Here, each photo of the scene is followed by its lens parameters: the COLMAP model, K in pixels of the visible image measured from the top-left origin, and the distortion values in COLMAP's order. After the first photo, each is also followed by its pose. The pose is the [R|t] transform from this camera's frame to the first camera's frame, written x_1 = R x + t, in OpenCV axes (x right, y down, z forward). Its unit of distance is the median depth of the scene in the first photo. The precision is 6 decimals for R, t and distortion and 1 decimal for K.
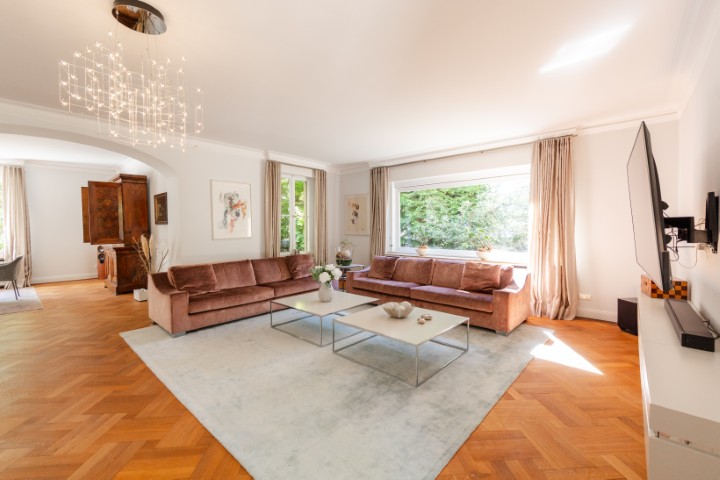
lens RADIAL K [[304.0, 0, 361.7], [0, 304.0, 238.0], [0, 0, 1]] dist [-0.002008, 0.000179]
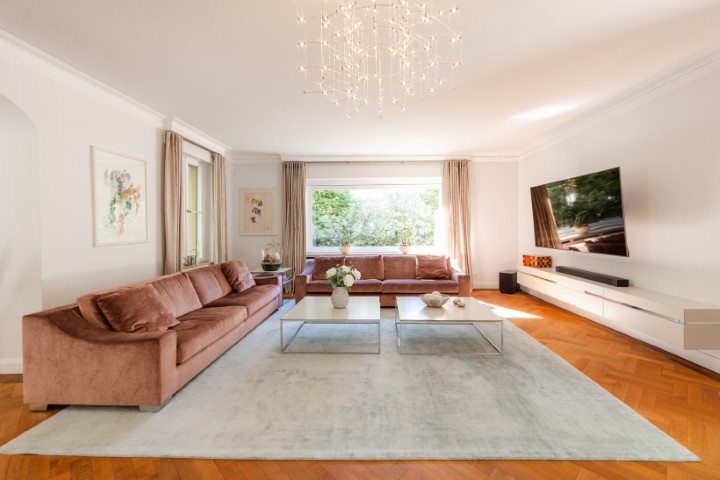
lens RADIAL K [[304.0, 0, 363.2], [0, 304.0, 234.5], [0, 0, 1]] dist [-0.002008, 0.000179]
pose [[0.762490, -0.016410, 0.646792, -0.486702], [0.025493, 0.999664, -0.004691, -0.000435], [-0.646498, 0.020066, 0.762652, 0.202335]]
